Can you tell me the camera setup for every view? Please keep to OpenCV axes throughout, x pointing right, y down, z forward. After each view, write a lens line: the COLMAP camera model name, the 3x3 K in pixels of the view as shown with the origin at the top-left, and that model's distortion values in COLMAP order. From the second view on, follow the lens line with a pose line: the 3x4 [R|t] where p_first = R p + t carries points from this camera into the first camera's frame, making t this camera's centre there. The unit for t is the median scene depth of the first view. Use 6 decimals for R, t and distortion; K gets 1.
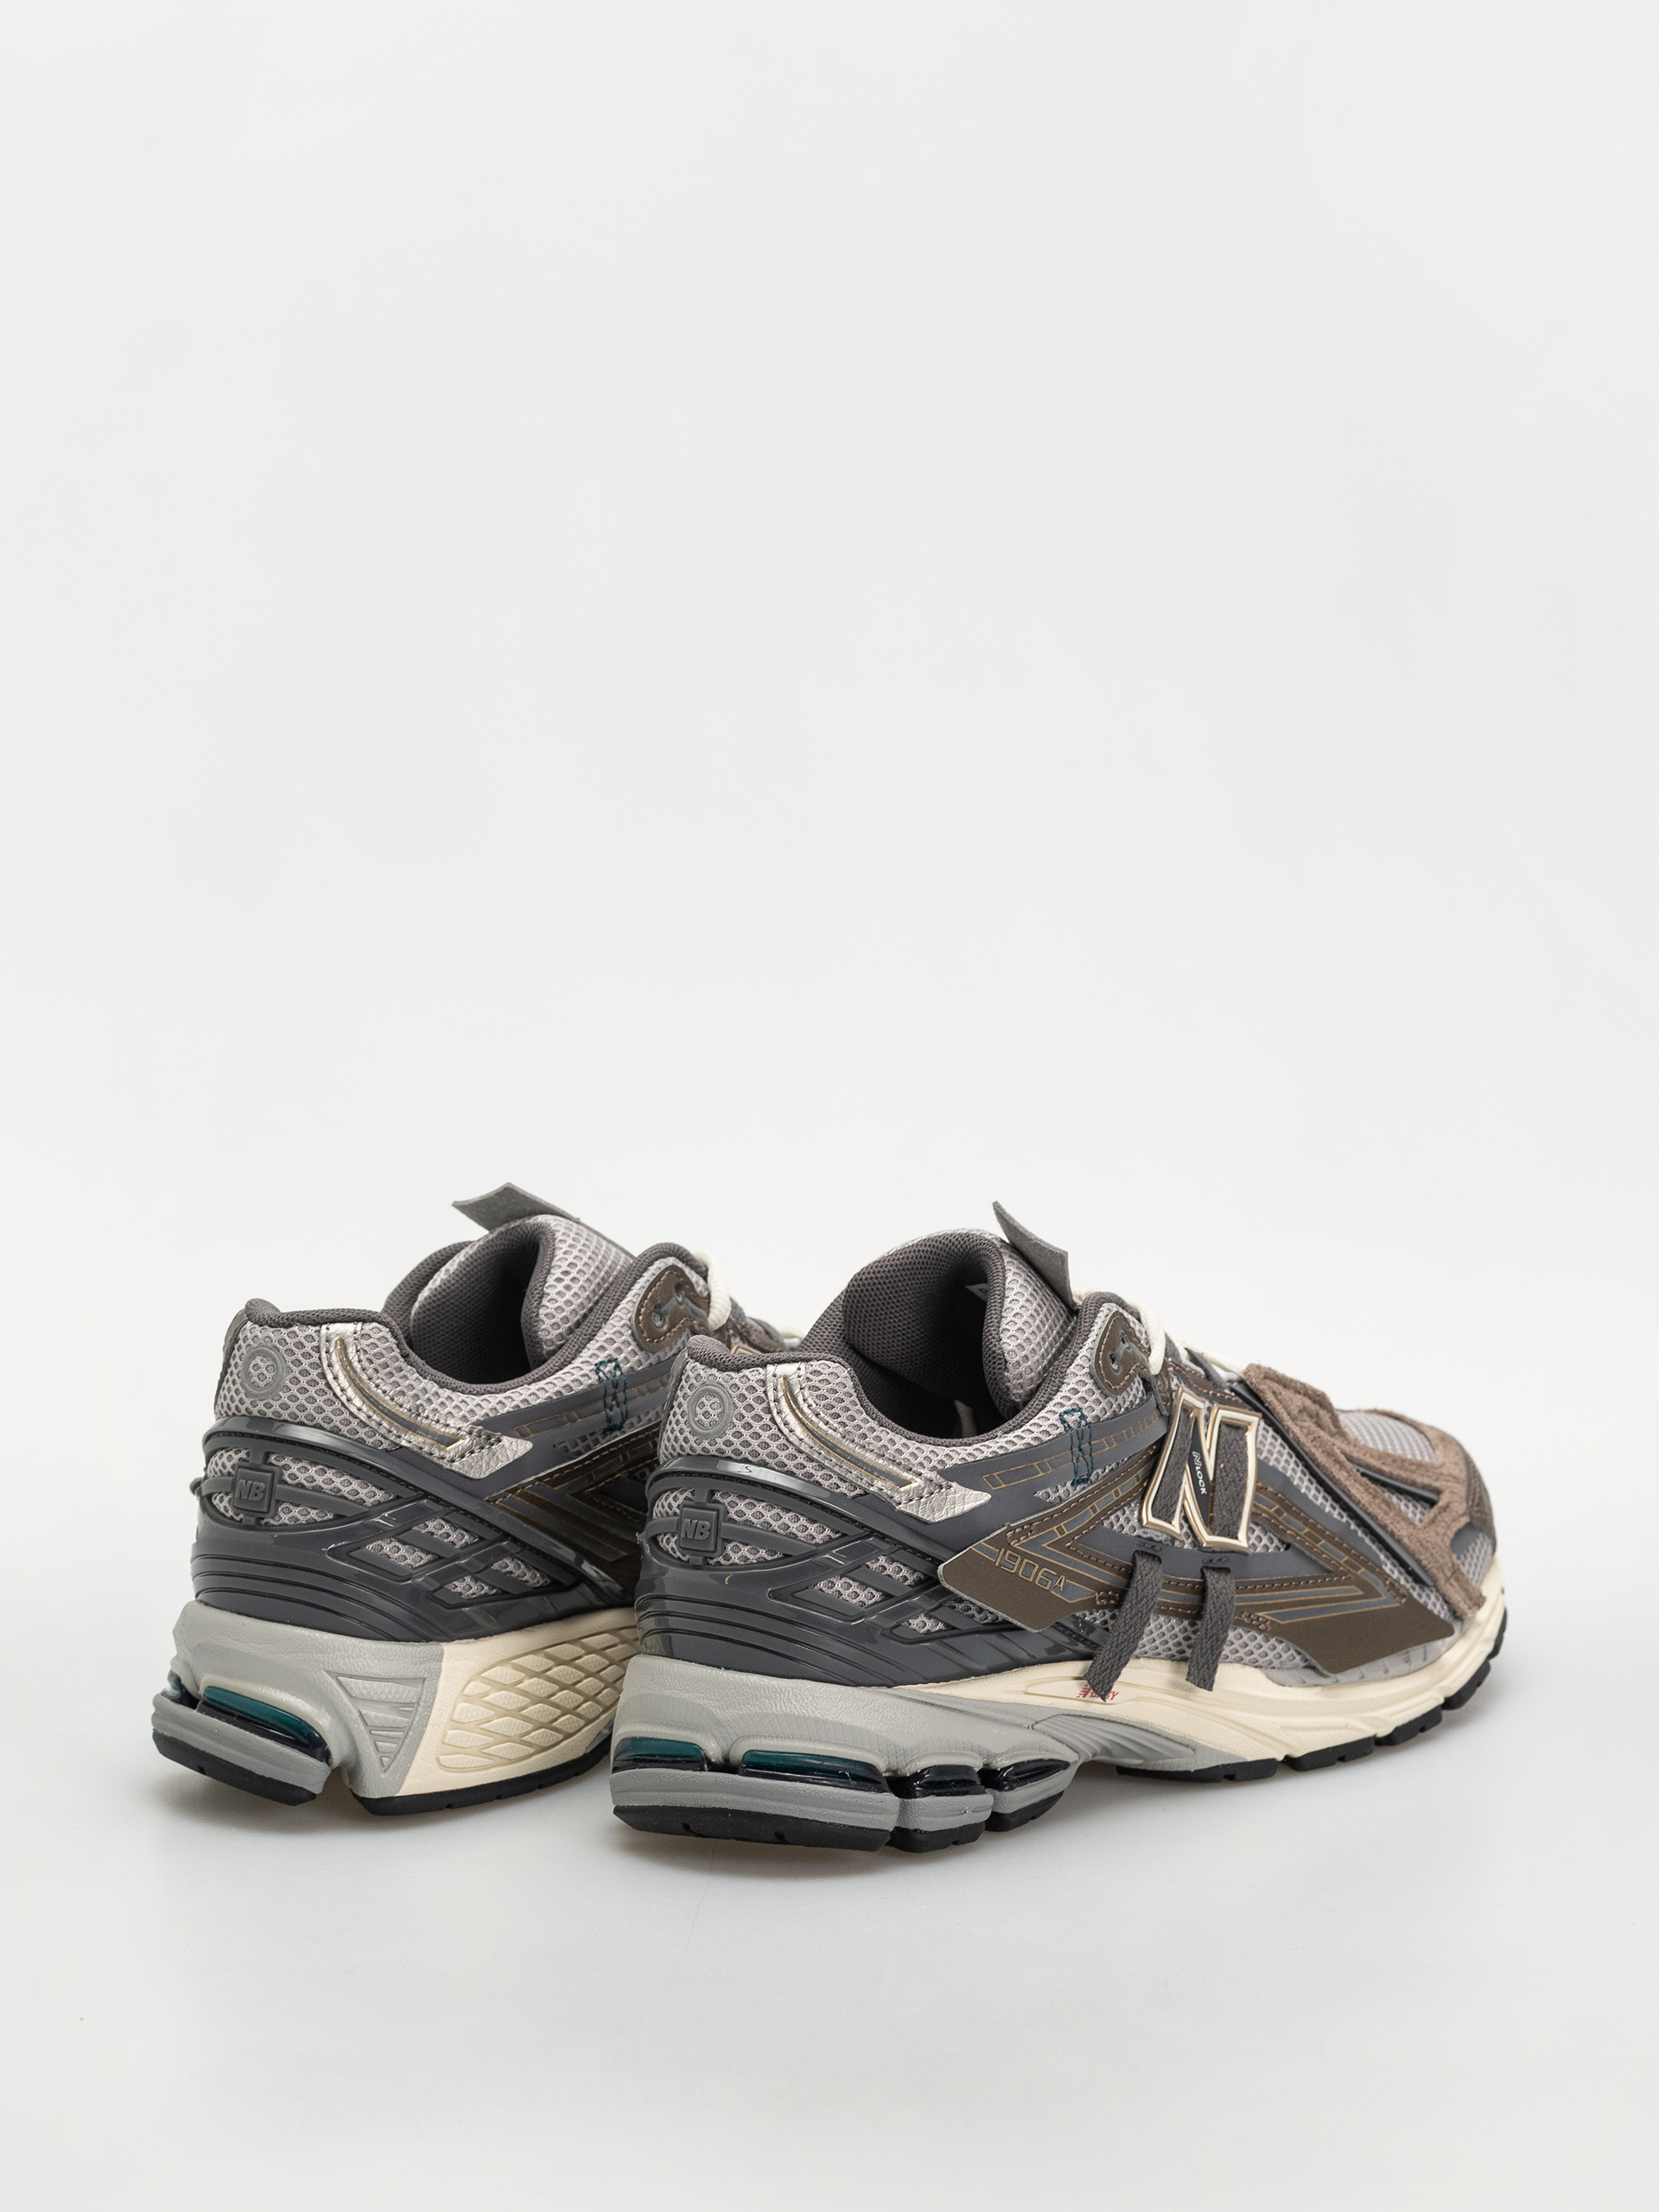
lens RADIAL K [[7390.9, 0, 822.8], [0, 7390.9, 1101.4], [0, 0, 1]] dist [0.241292, 0.000000]
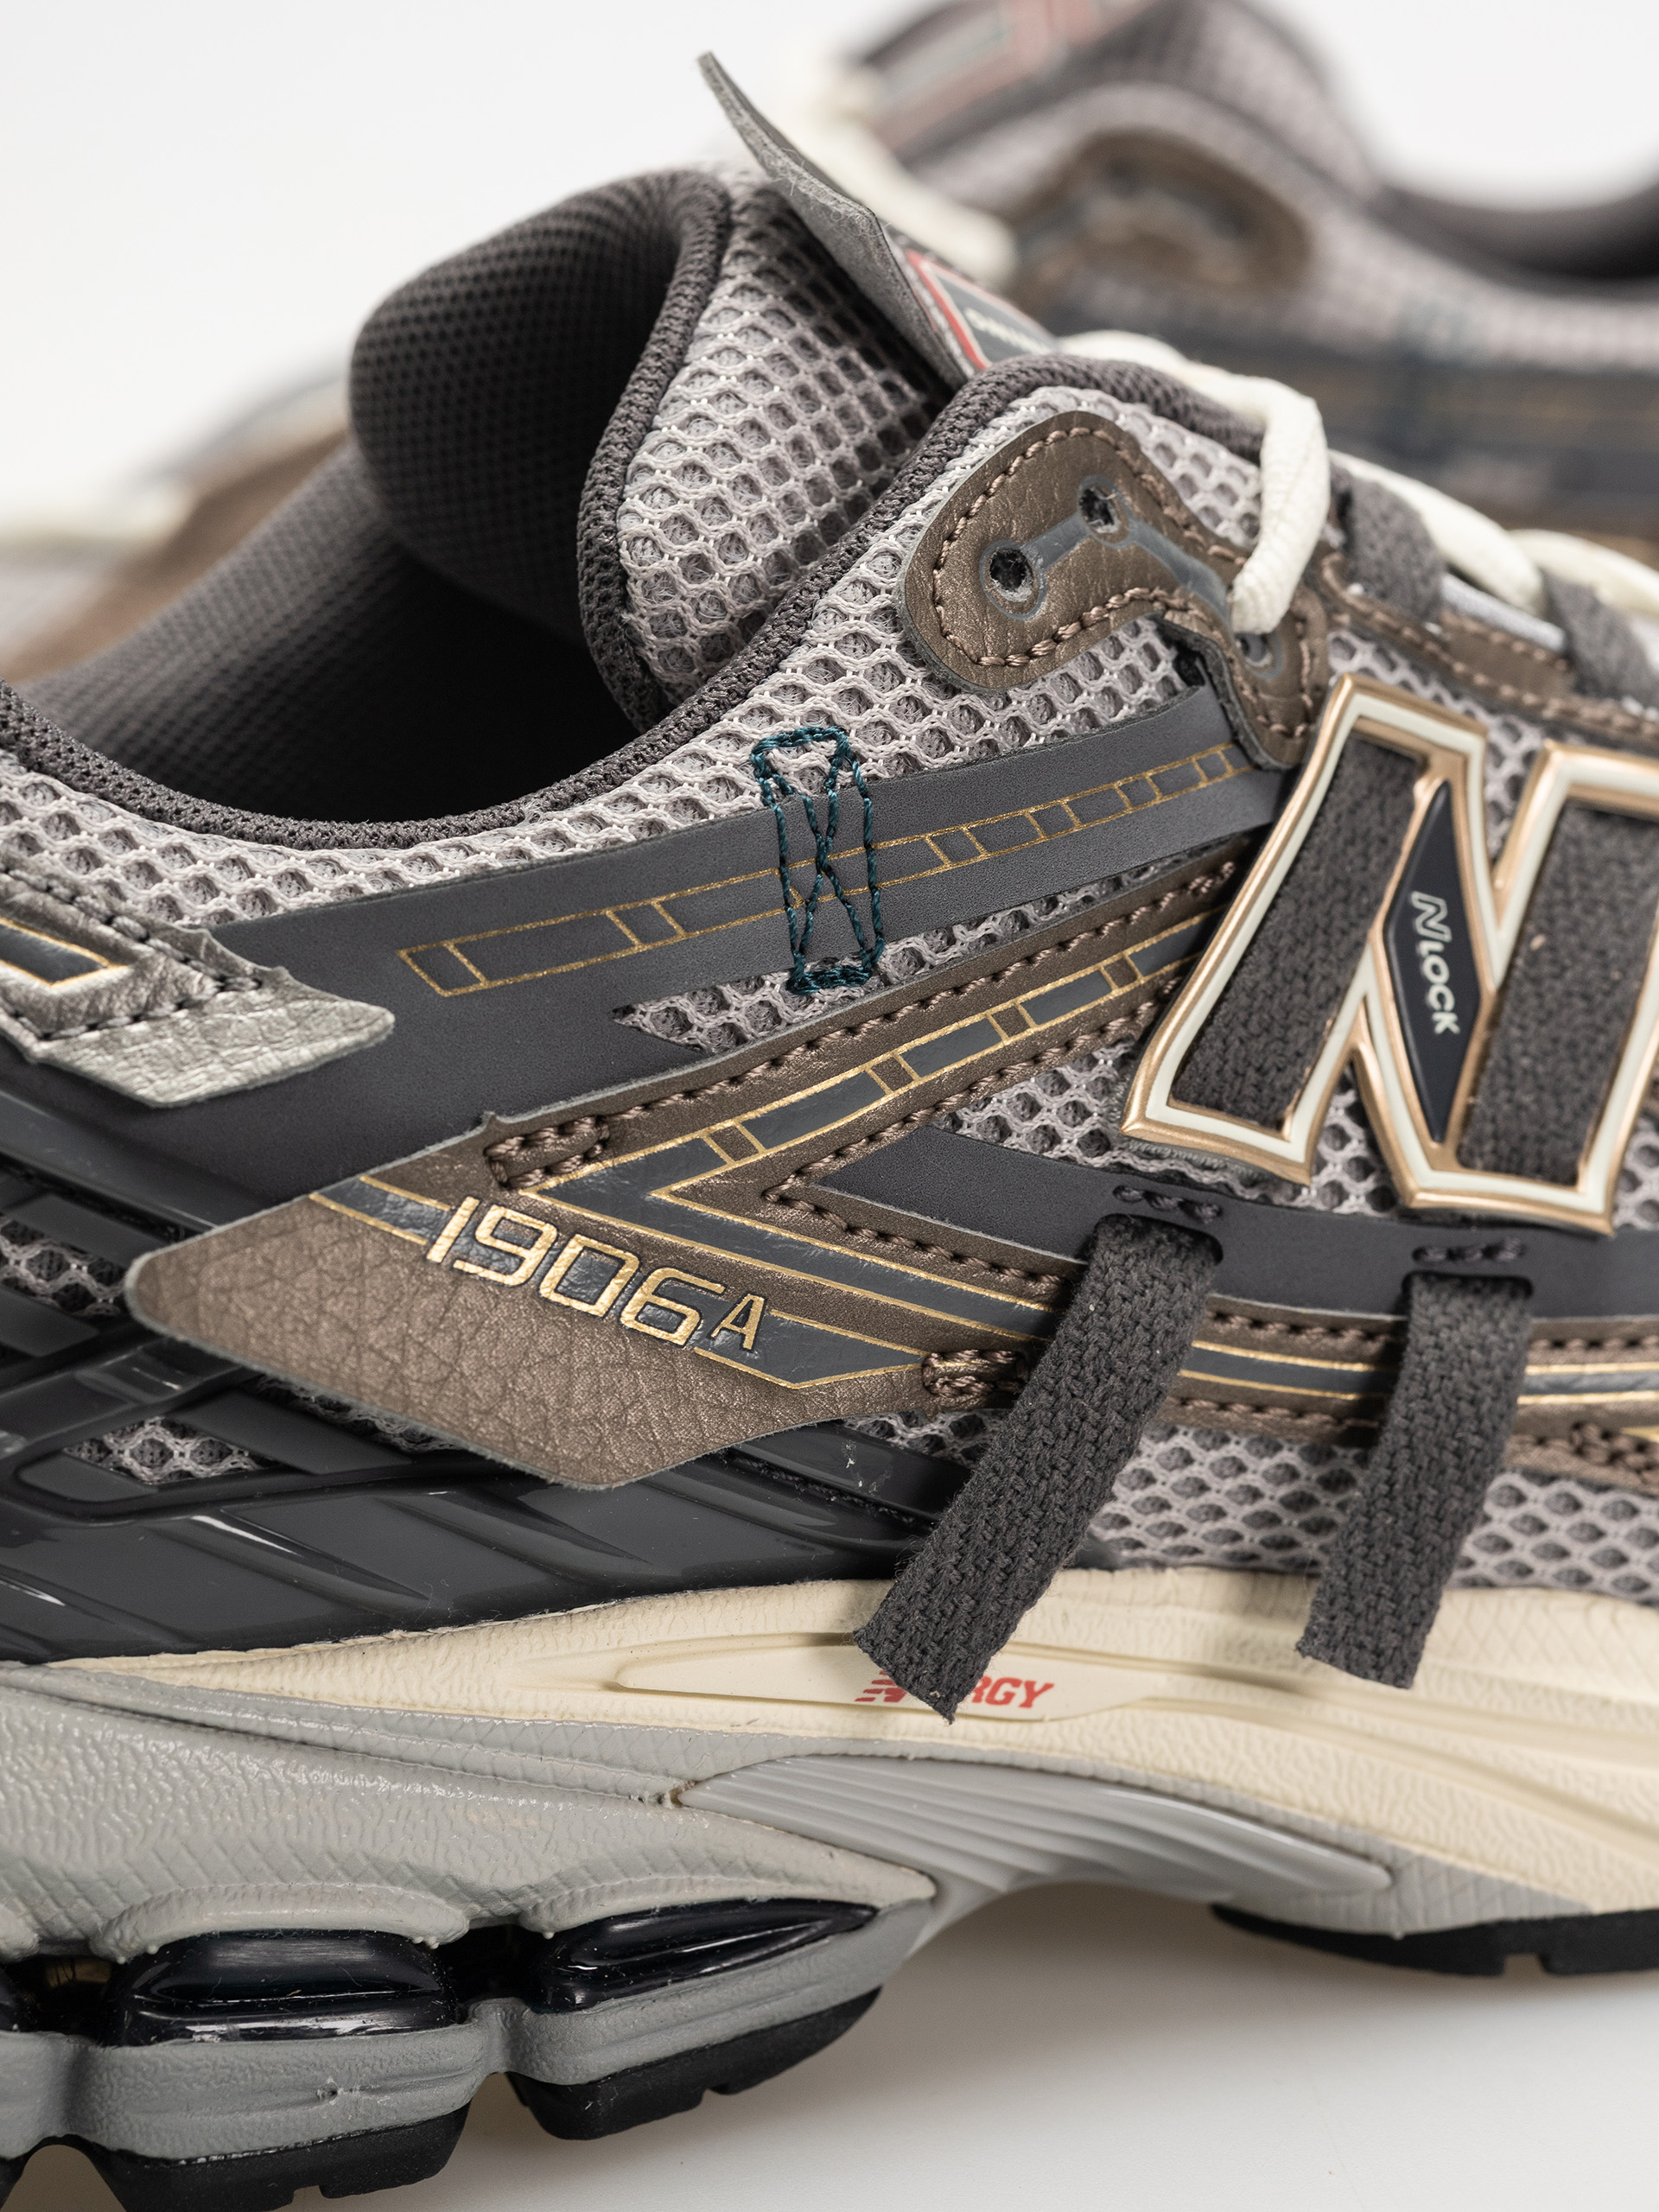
lens RADIAL K [[7390.9, 0, 830.7], [0, 7390.9, 1120.0], [0, 0, 1]] dist [0.241292, 0.000000]
pose [[0.934354, 0.021337, -0.355708, 0.138779], [-0.001147, 0.998381, 0.056875, 0.040187], [0.356345, -0.052734, 0.932865, 0.722796]]
